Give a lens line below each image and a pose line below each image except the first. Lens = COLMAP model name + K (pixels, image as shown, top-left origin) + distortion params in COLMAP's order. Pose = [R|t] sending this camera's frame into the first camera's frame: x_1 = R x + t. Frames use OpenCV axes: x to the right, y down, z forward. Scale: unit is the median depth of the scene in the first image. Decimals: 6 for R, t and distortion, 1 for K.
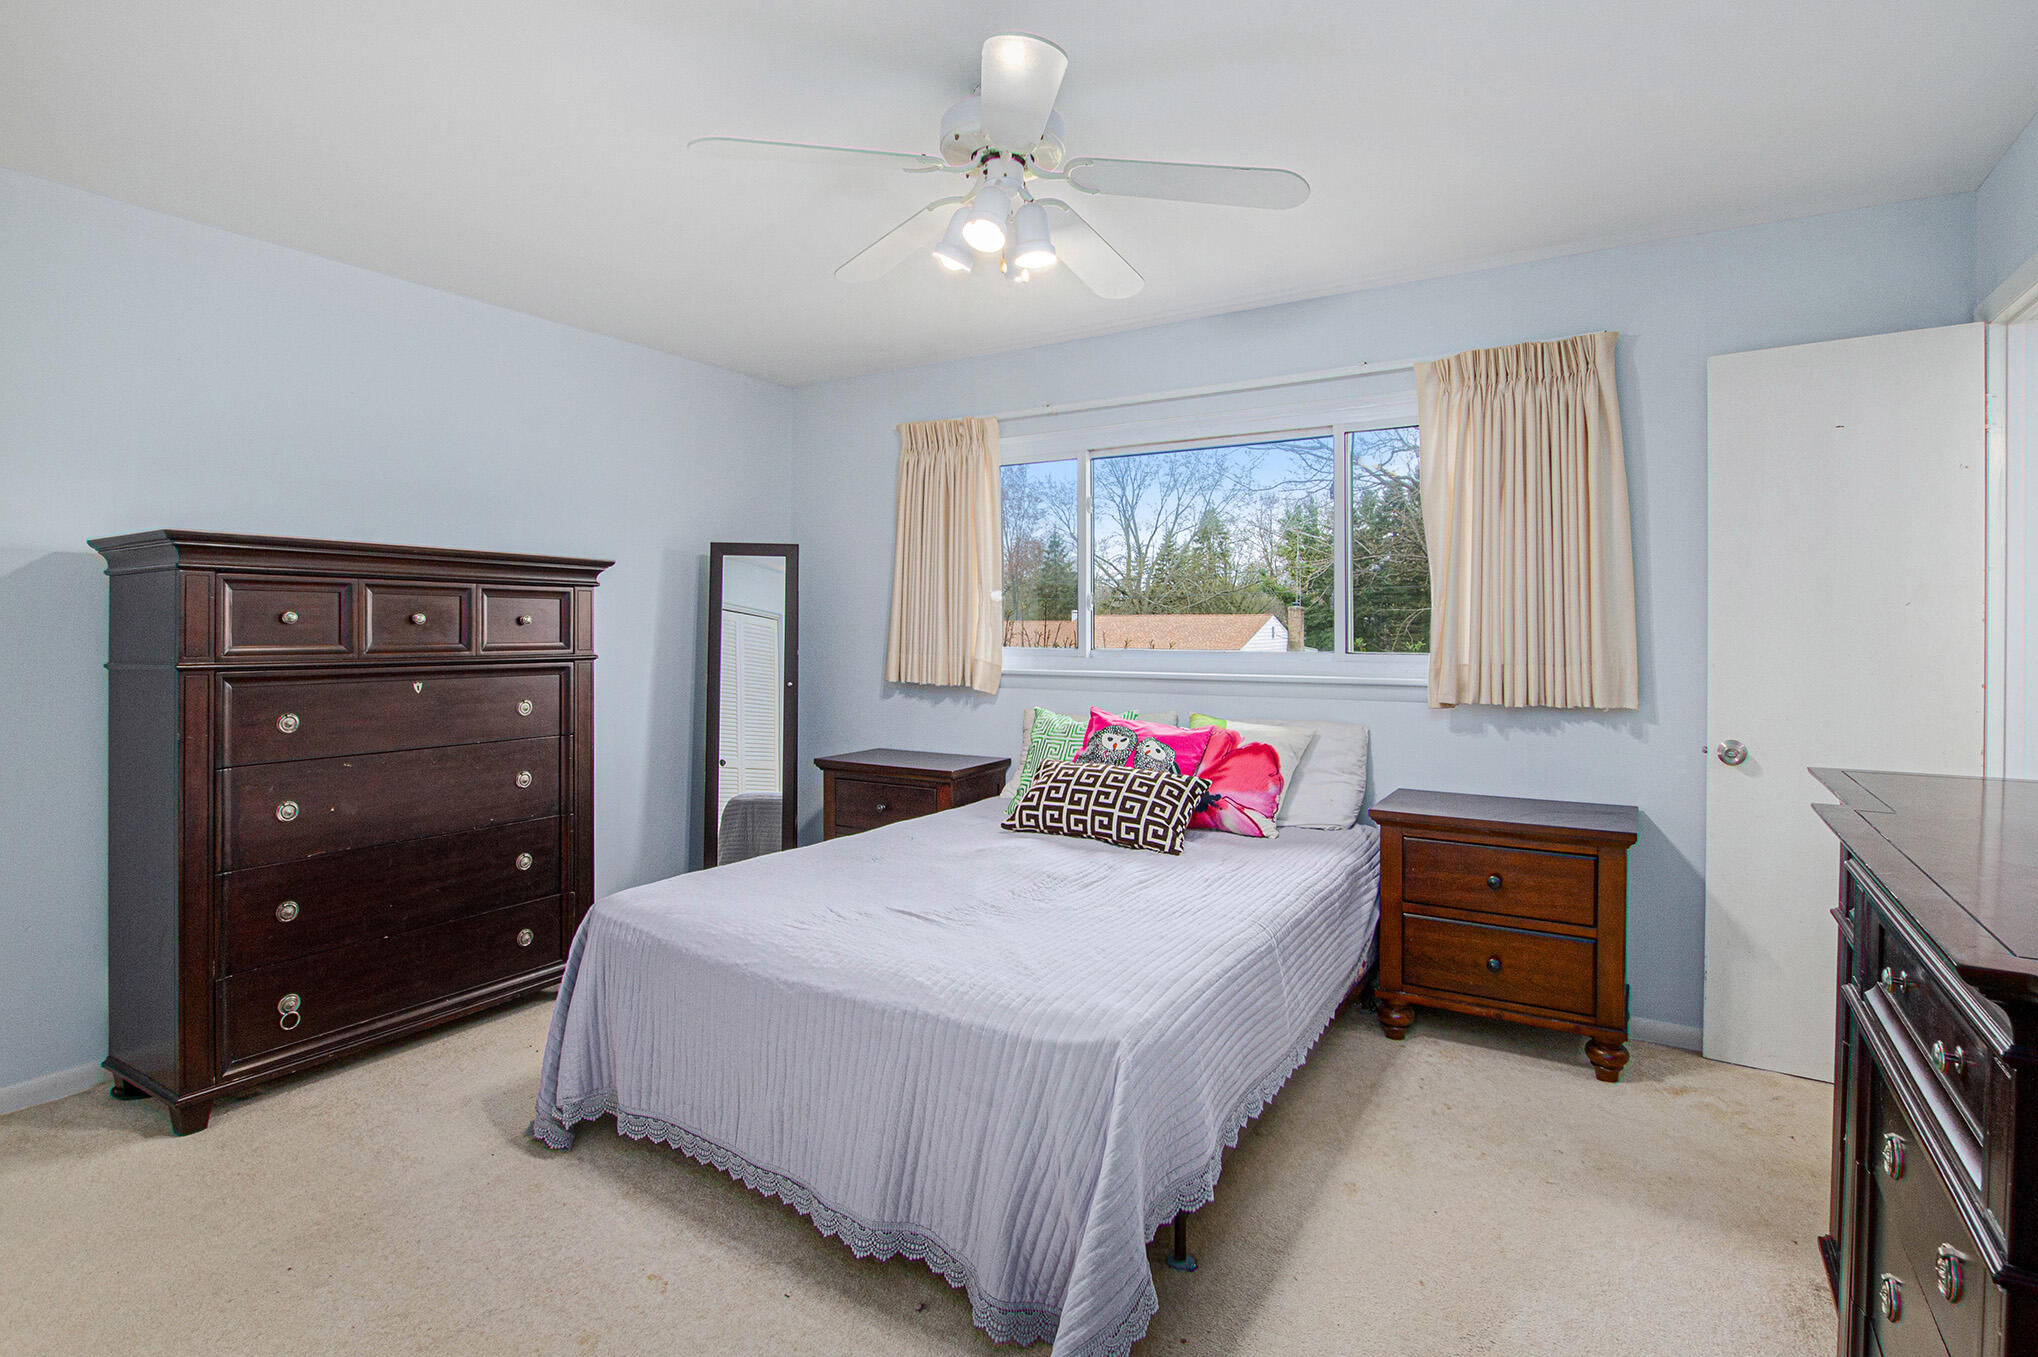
lens RADIAL K [[1015.5, 0, 1030.5], [0, 1015.5, 627.3], [0, 0, 1]] dist [-0.059798, 0.001525]
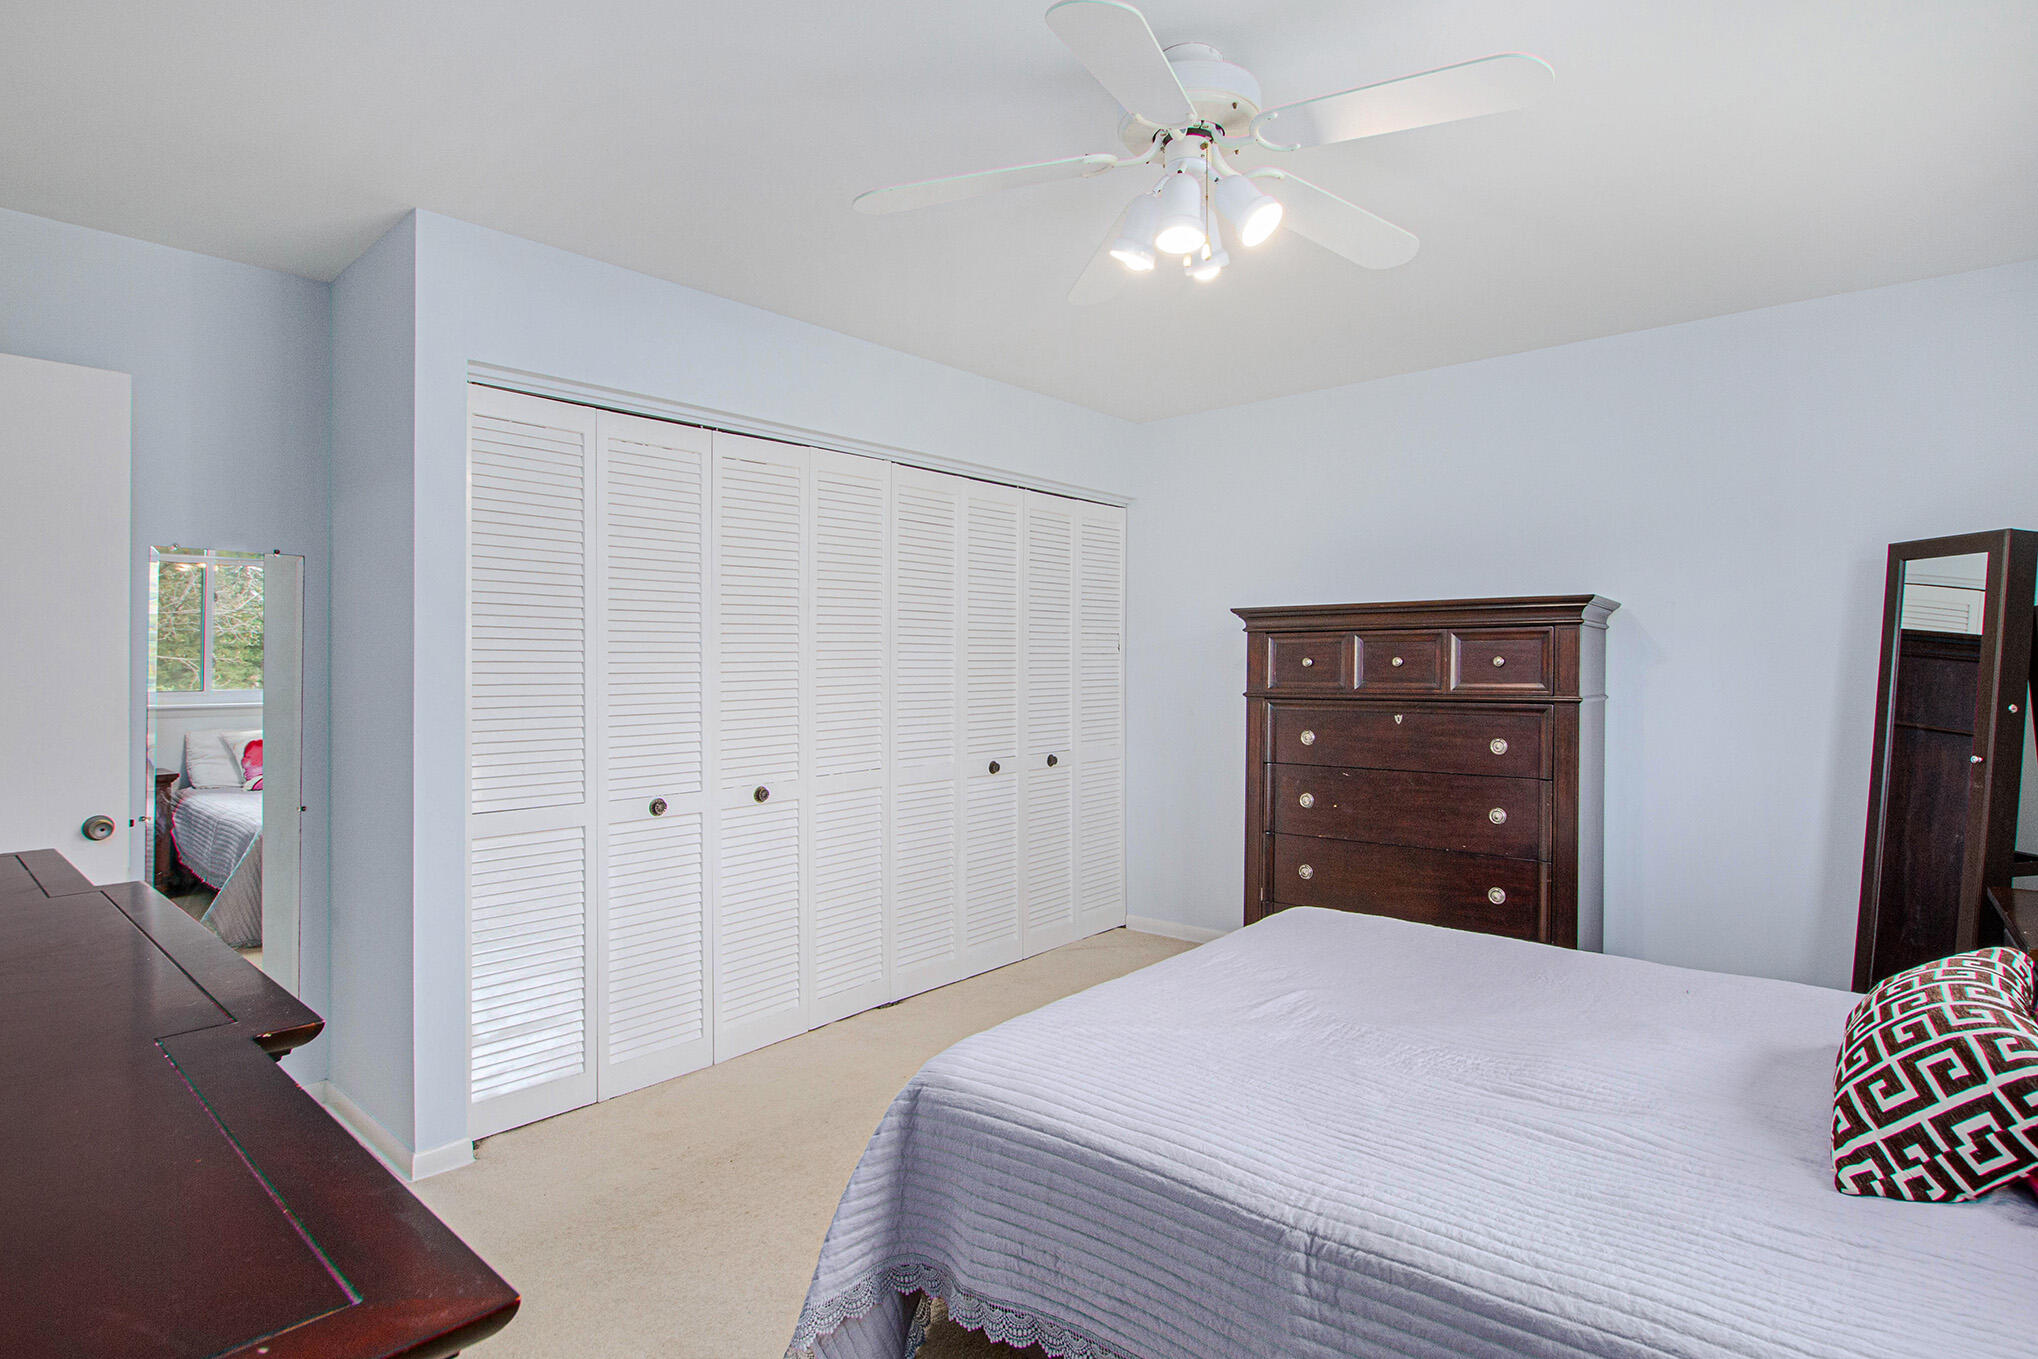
lens RADIAL K [[1015.5, 0, 1030.5], [0, 1015.5, 628.3], [0, 0, 1]] dist [-0.059798, 0.001525]
pose [[-0.165716, -0.041076, -0.985318, 0.598461], [0.004388, 0.999092, -0.042388, 0.000066], [0.986164, -0.011348, -0.165385, 0.696306]]
